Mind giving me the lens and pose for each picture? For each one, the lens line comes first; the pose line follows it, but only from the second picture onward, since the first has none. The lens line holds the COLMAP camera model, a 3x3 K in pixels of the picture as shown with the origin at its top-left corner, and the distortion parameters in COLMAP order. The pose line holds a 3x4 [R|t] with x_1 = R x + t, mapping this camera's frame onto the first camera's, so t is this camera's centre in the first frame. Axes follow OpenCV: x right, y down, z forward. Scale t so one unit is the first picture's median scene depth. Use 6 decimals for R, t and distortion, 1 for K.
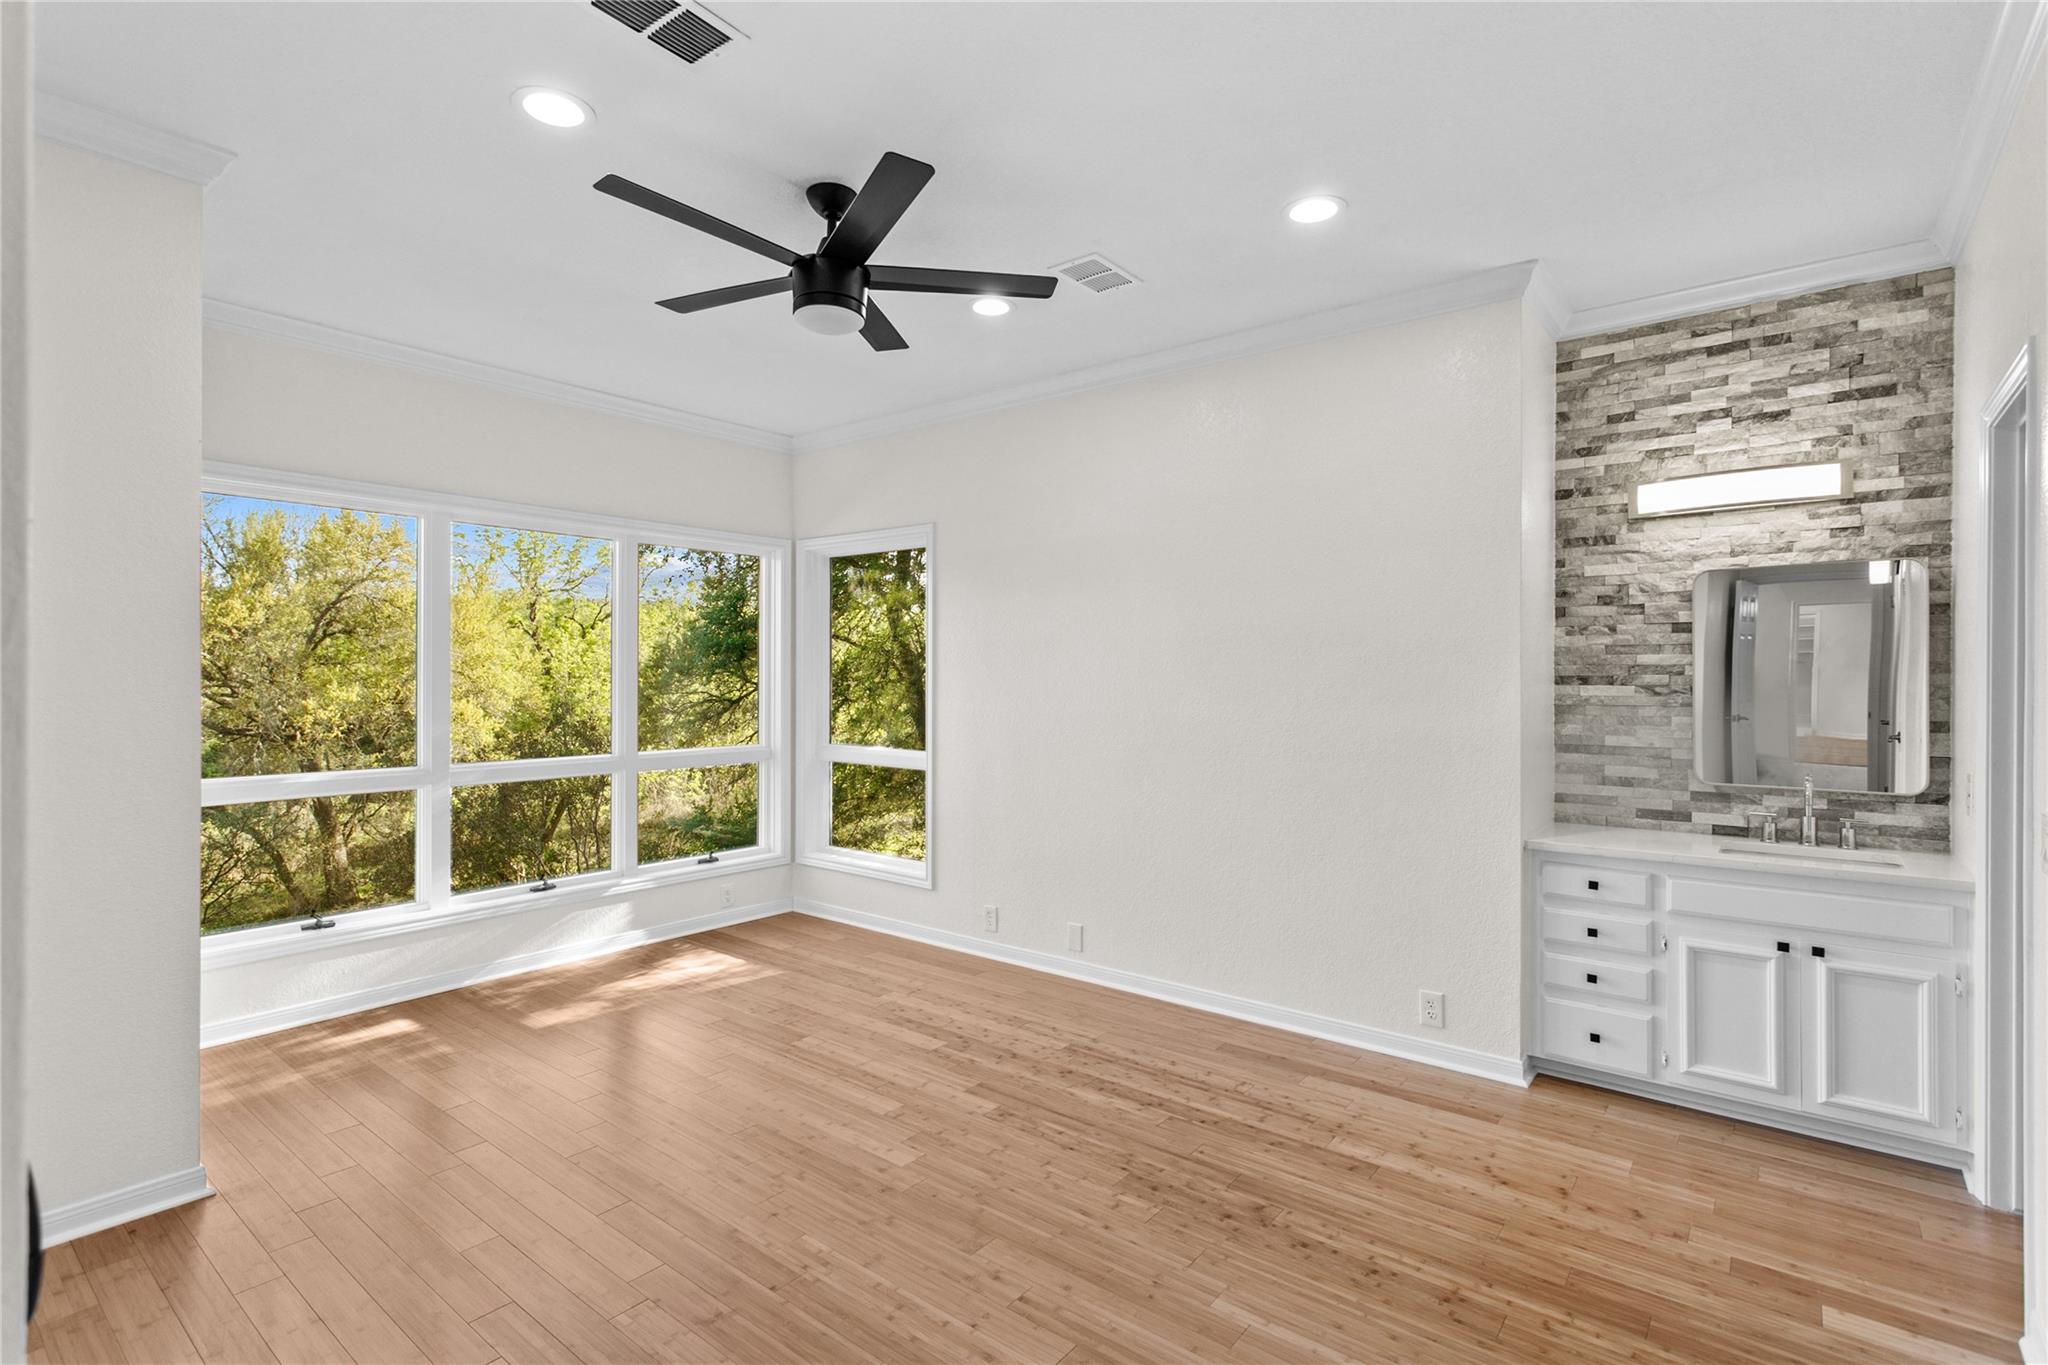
lens RADIAL K [[986.4, 0, 1019.9], [0, 986.4, 675.1], [0, 0, 1]] dist [0.002568, 0.000282]
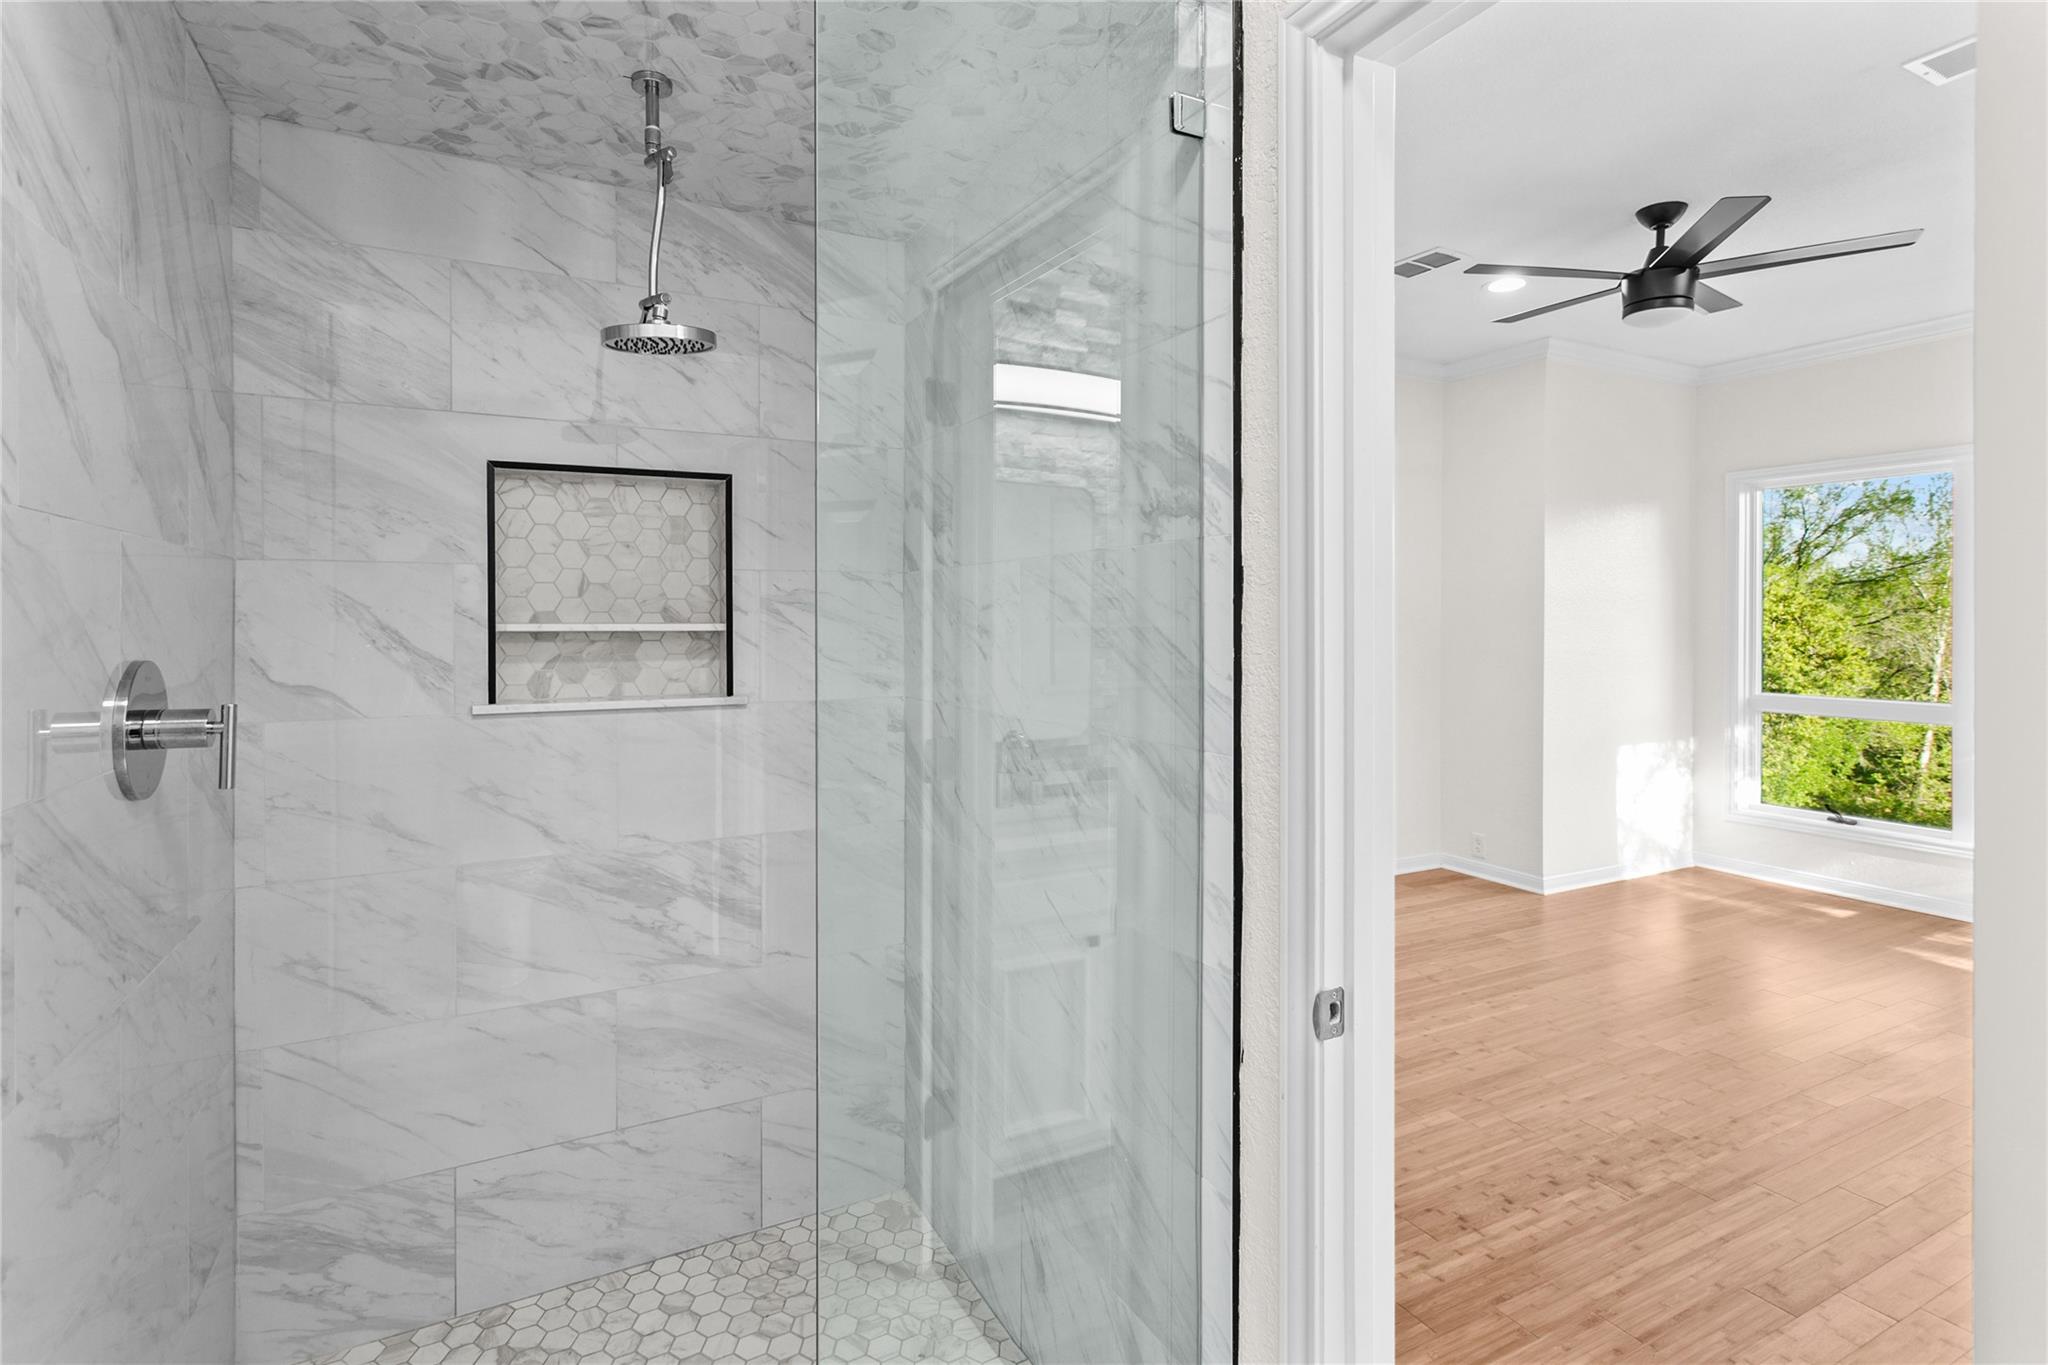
lens RADIAL K [[985.5, 0, 999.3], [0, 985.5, 621.5], [0, 0, 1]] dist [0.002999, 0.001050]
pose [[-0.414650, -0.000225, -0.909981, 1.256586], [-0.001178, 0.999999, 0.000290, 0.001514], [0.909980, 0.001192, -0.414650, 0.783086]]
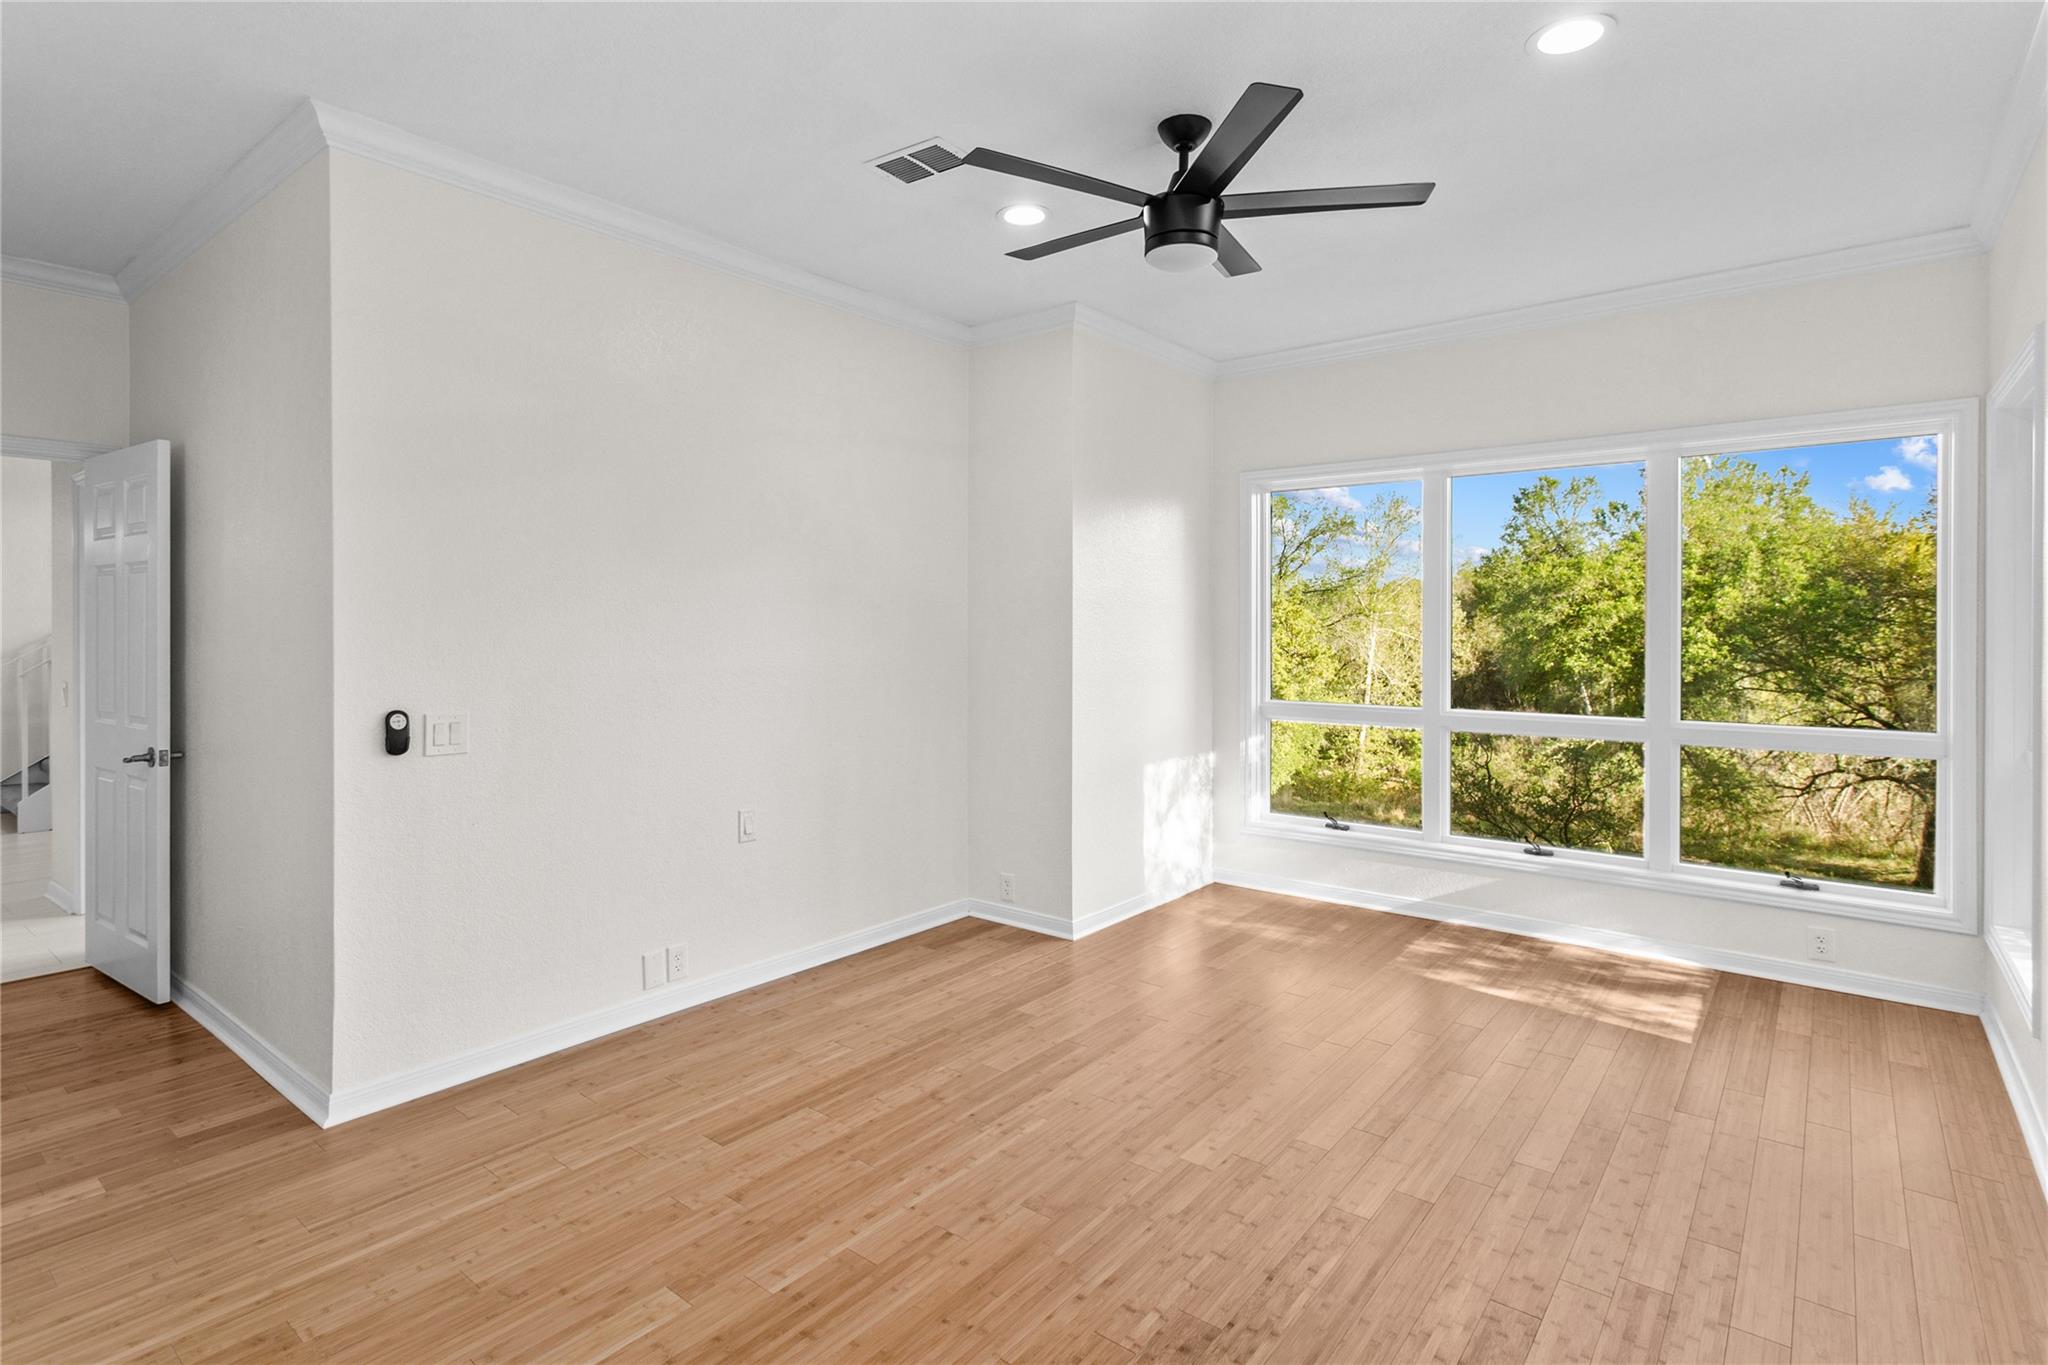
lens RADIAL K [[1020.7, 0, 1000.4], [0, 1020.7, 606.8], [0, 0, 1]] dist [-0.001159, 0.000766]
pose [[-0.011382, -0.017320, -0.999785, 0.852386], [0.000146, 0.999850, -0.017323, -0.004008], [0.999935, -0.000343, -0.011378, 0.843391]]
